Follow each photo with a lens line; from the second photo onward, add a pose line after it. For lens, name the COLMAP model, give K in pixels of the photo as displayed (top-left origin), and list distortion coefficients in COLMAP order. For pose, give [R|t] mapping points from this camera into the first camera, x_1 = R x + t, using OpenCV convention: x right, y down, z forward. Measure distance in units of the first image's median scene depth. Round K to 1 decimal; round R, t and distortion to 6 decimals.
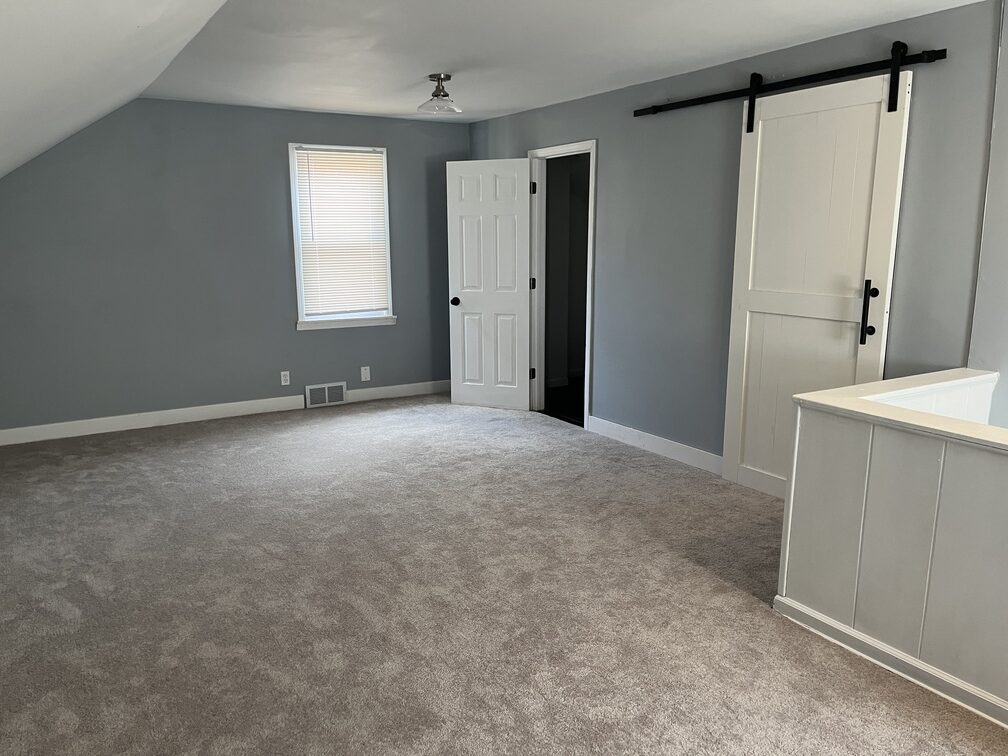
lens RADIAL K [[763.2, 0, 501.4], [0, 763.2, 374.4], [0, 0, 1]] dist [0.069071, -0.086456]
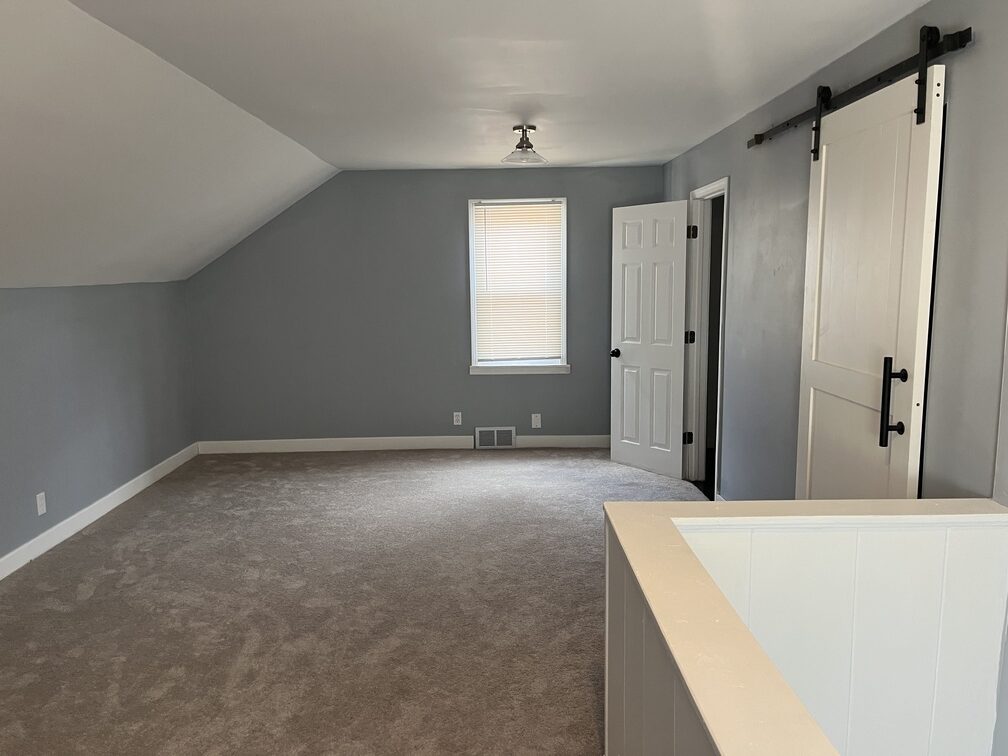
lens RADIAL K [[763.2, 0, 493.7], [0, 763.2, 377.0], [0, 0, 1]] dist [0.069071, -0.086456]
pose [[0.859194, 0.059695, -0.508156, 0.371792], [-0.082679, 0.996316, -0.022754, -0.040911], [0.504926, 0.061564, 0.860964, 0.141083]]
